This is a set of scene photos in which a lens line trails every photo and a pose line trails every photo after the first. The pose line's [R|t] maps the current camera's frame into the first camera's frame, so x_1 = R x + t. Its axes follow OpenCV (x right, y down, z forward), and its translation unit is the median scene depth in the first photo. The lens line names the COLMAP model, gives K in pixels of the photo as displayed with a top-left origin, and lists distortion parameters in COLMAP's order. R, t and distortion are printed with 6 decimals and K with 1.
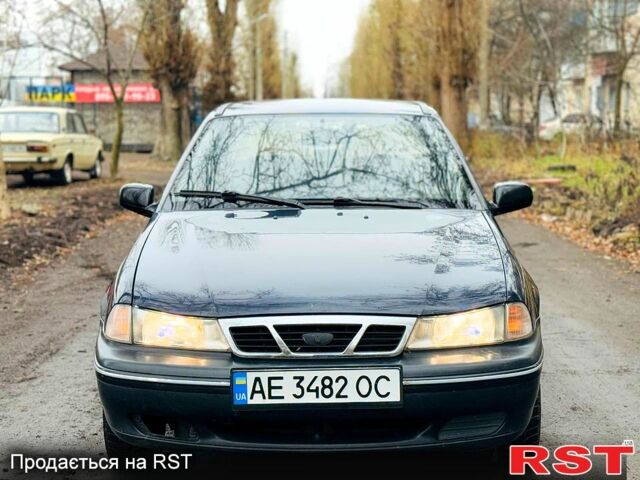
lens RADIAL K [[1122.3, 0, 320.0], [0, 1122.3, 240.0], [0, 0, 1]] dist [0.163104, -0.036426]
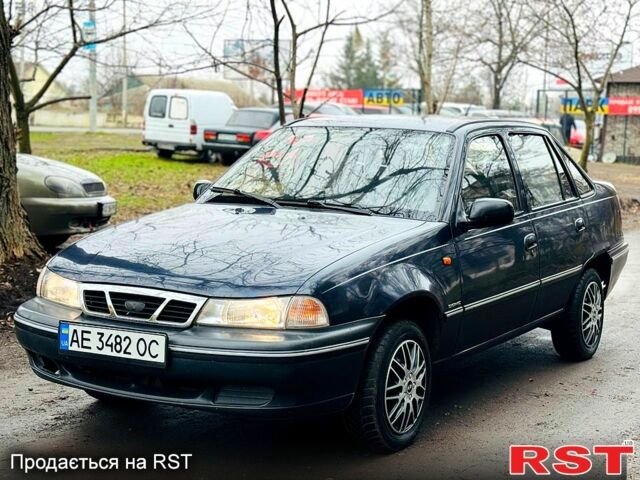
lens RADIAL K [[1122.3, 0, 320.0], [0, 1122.3, 240.0], [0, 0, 1]] dist [0.163104, -0.036426]
pose [[0.881986, 0.084103, -0.463710, 0.750753], [-0.088898, 0.995974, 0.011553, -0.016460], [0.462814, 0.031033, 0.885912, 0.001482]]
